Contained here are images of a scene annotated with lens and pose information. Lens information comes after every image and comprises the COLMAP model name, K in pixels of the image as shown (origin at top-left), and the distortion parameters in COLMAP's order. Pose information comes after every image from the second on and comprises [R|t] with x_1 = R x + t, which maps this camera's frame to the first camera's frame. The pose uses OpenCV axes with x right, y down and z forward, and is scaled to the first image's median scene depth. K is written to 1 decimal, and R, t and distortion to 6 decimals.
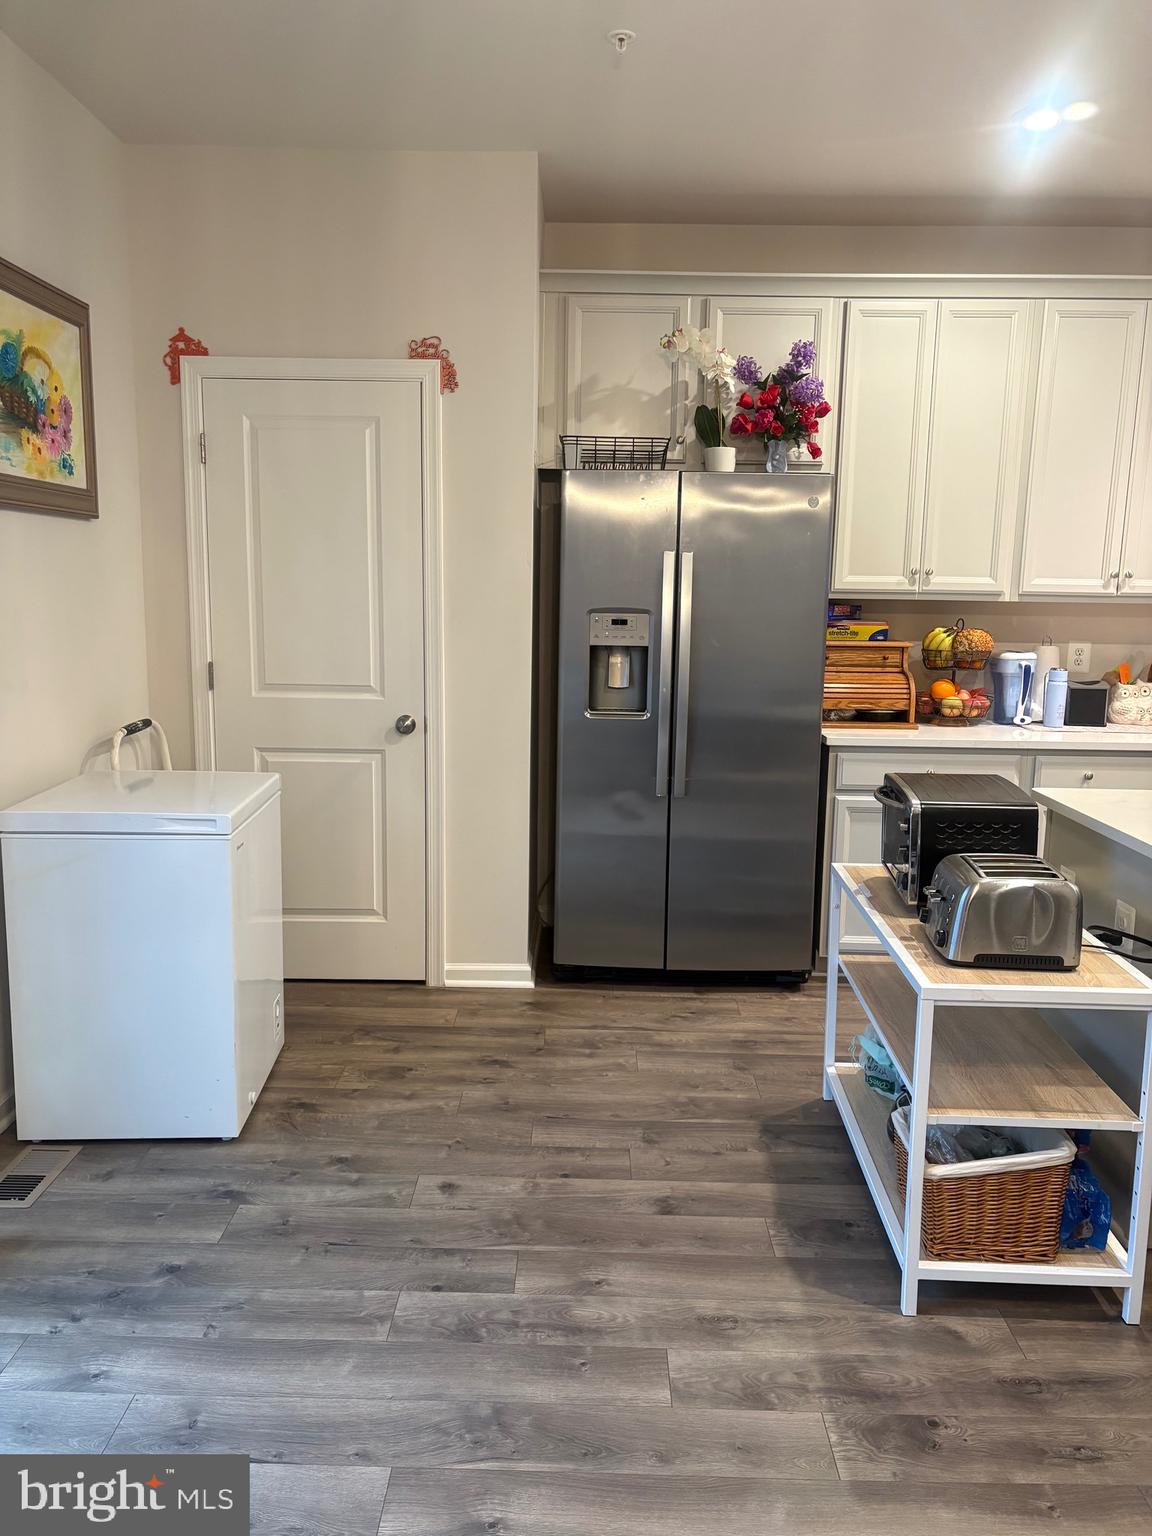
lens RADIAL K [[1168.3, 0, 577.8], [0, 1168.3, 770.6], [0, 0, 1]] dist [0.039914, -0.031889]
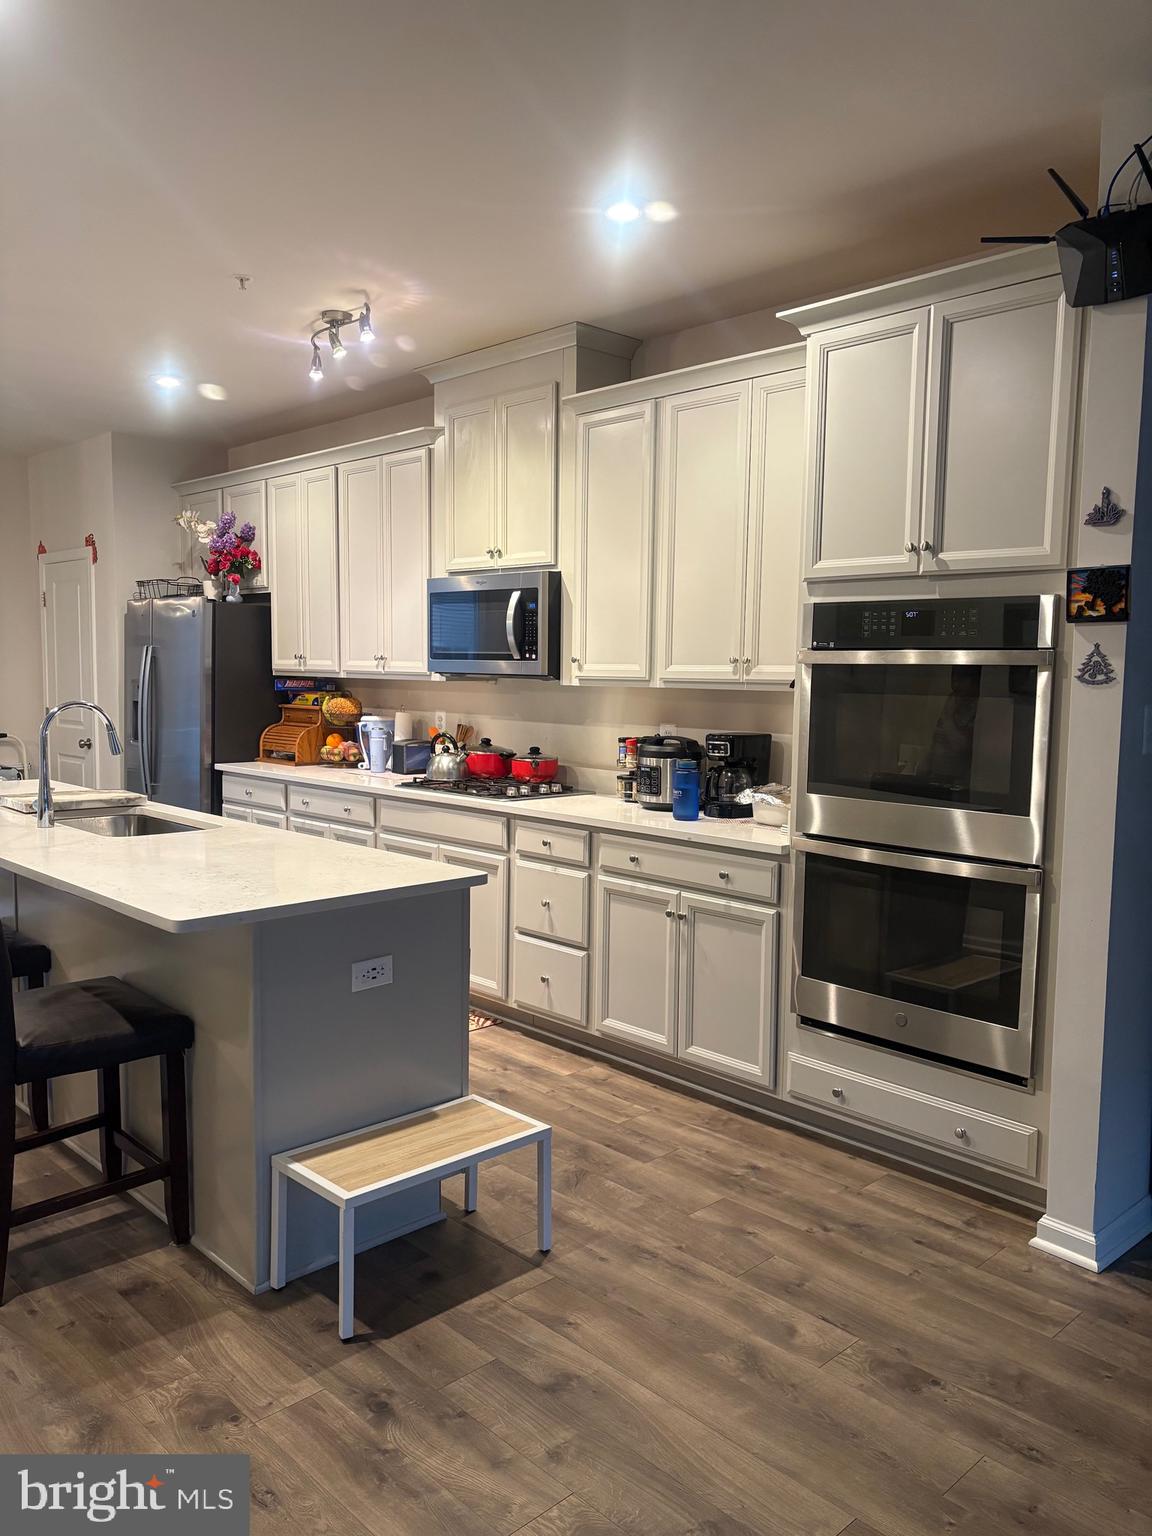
lens RADIAL K [[1168.3, 0, 565.4], [0, 1168.3, 766.2], [0, 0, 1]] dist [0.039914, -0.031889]
pose [[0.700960, 0.049133, -0.711506, 1.472567], [-0.120419, 0.991455, -0.050169, -0.004523], [0.702962, 0.120845, 0.700886, 0.234062]]
